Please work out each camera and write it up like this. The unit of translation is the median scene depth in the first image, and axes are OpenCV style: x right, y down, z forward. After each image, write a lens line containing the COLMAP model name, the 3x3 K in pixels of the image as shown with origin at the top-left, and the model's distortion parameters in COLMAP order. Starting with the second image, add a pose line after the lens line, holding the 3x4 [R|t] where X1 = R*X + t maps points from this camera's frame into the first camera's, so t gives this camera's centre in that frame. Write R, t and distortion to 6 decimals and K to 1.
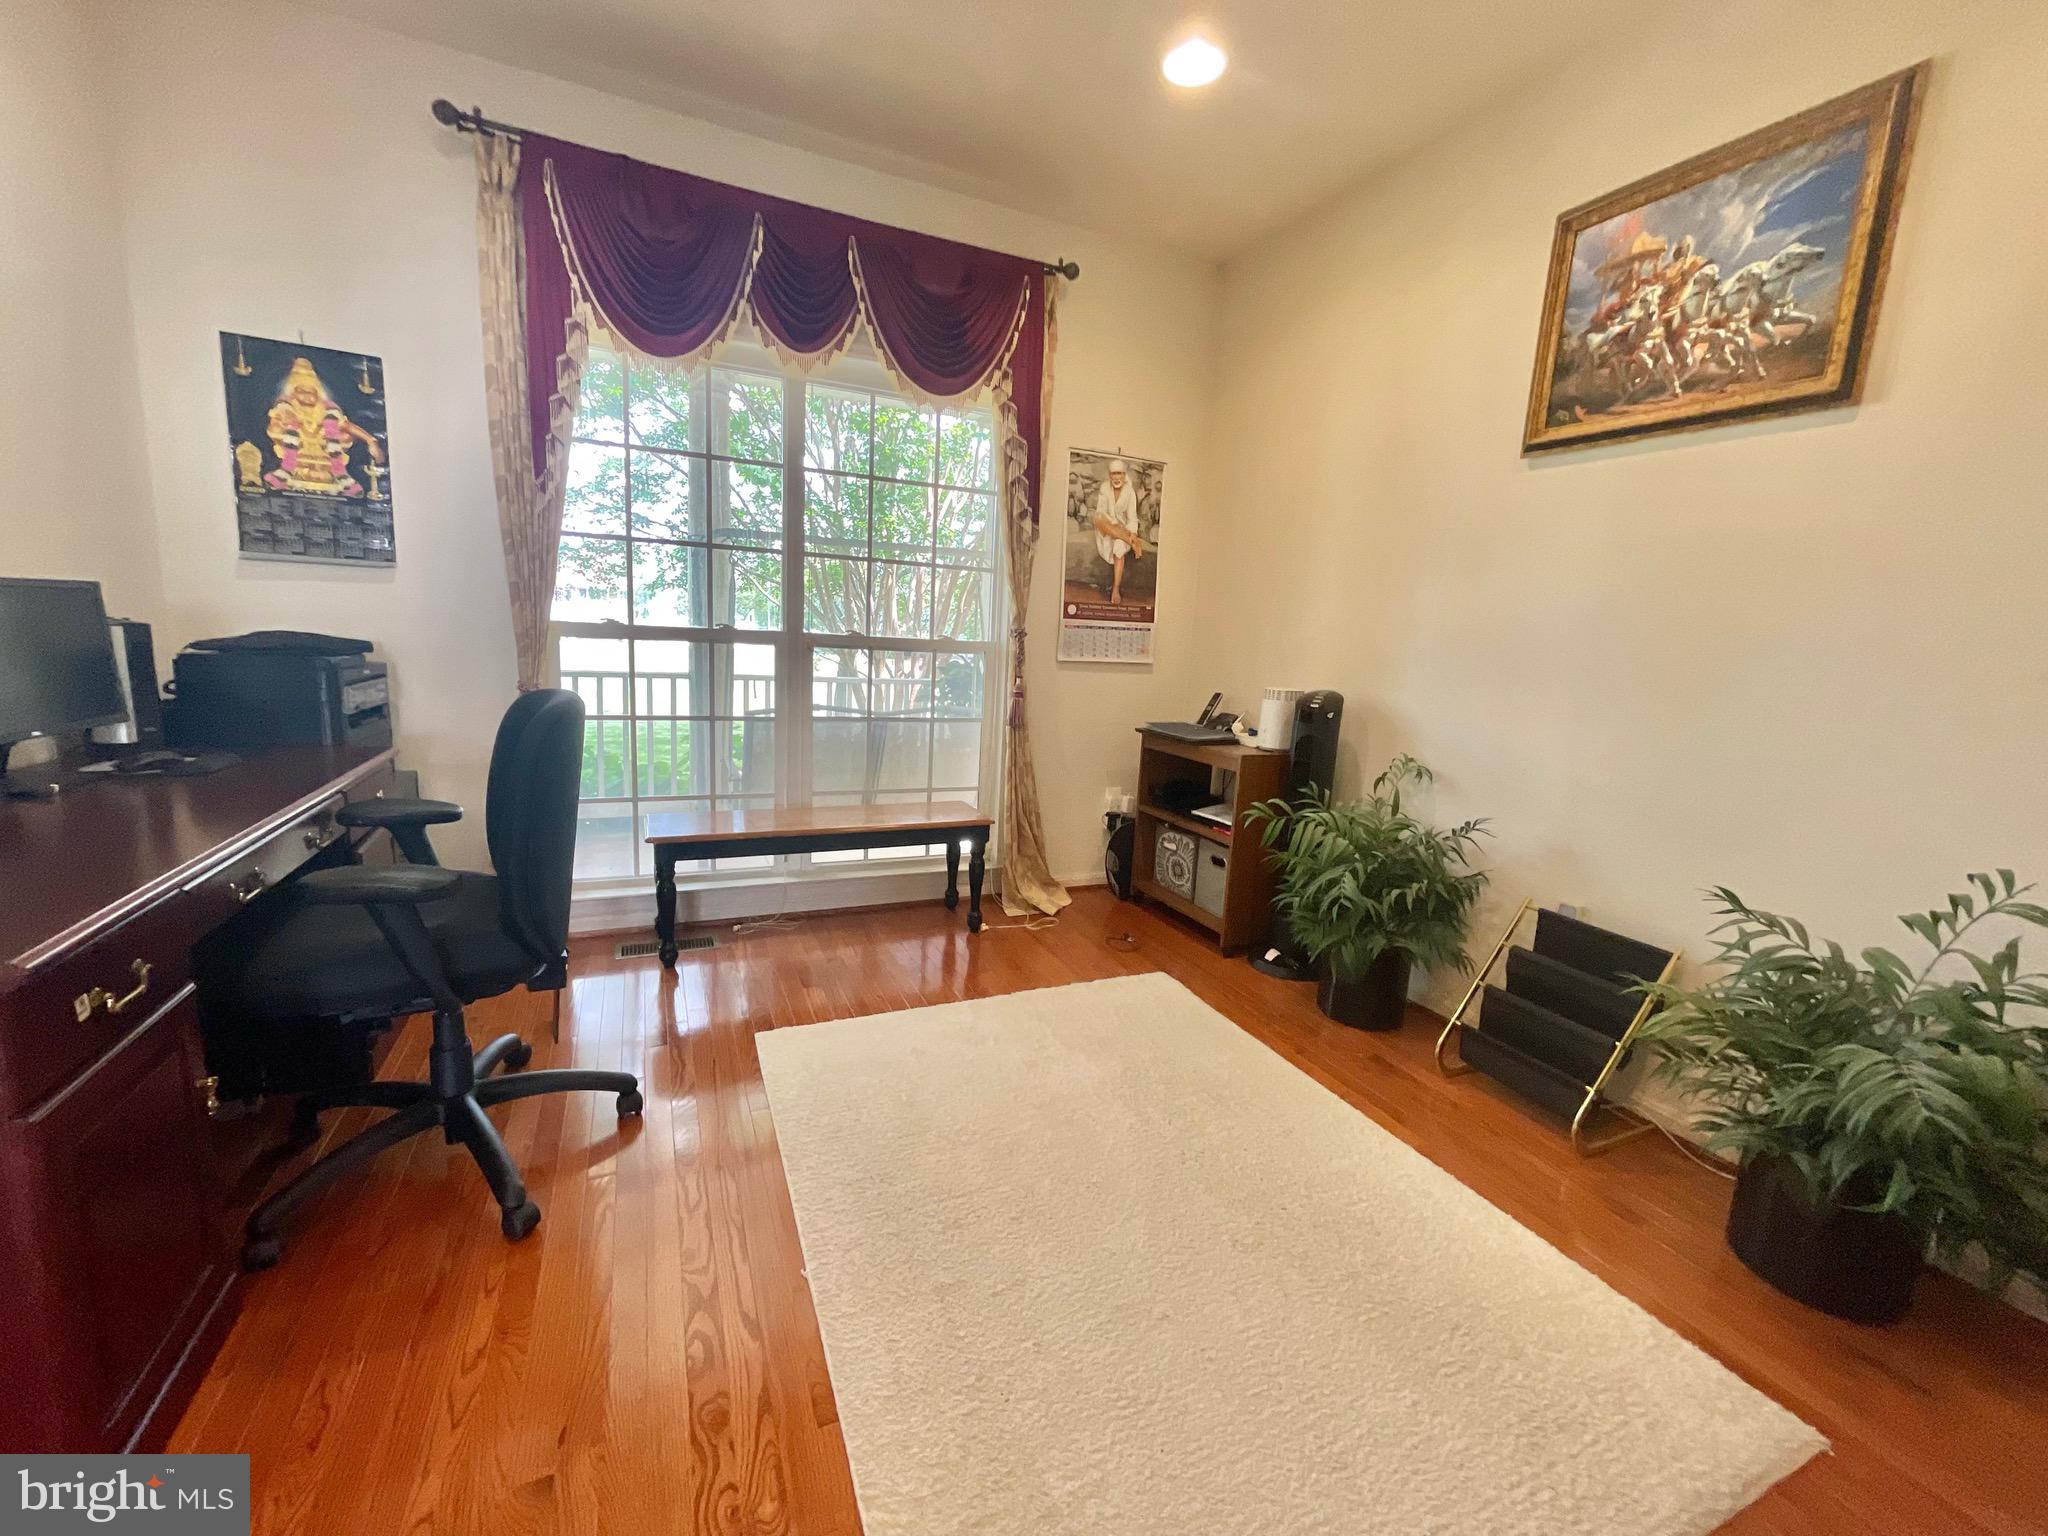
lens RADIAL K [[825.2, 0, 1020.9], [0, 825.2, 769.7], [0, 0, 1]] dist [-0.000334, 0.000580]
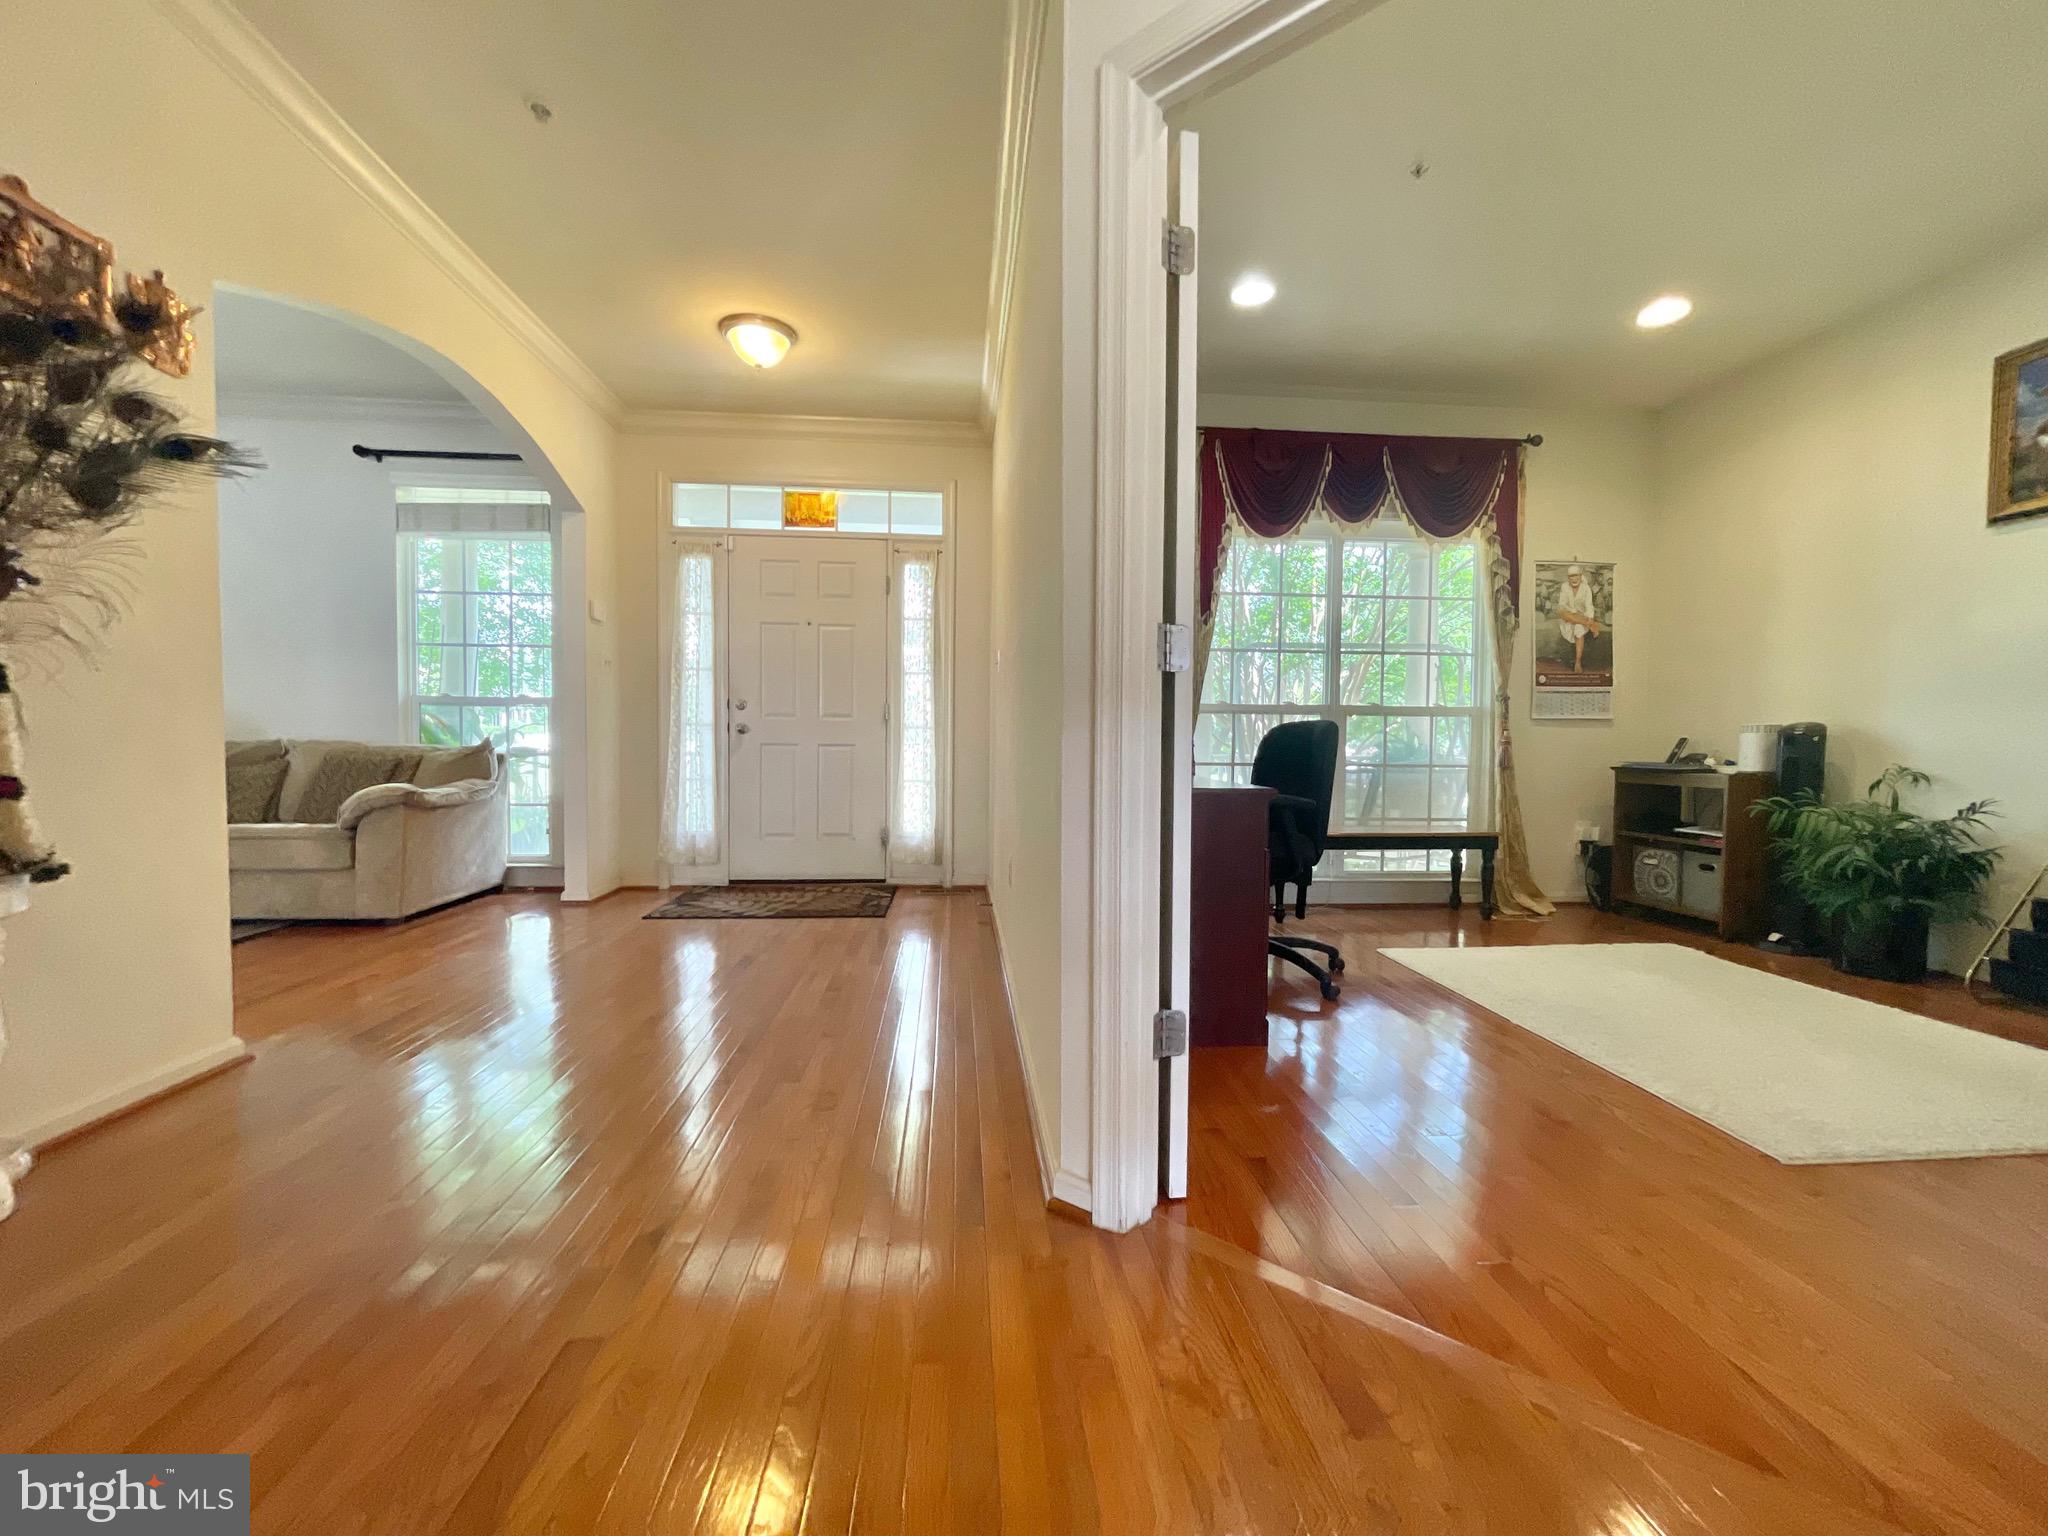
lens RADIAL K [[825.2, 0, 1020.9], [0, 825.2, 769.7], [0, 0, 1]] dist [-0.000334, 0.000580]
pose [[0.941145, -0.032001, -0.336484, -0.308332], [-0.017254, 0.989661, -0.142382, 0.161777], [0.337562, 0.139808, 0.930863, -0.517905]]
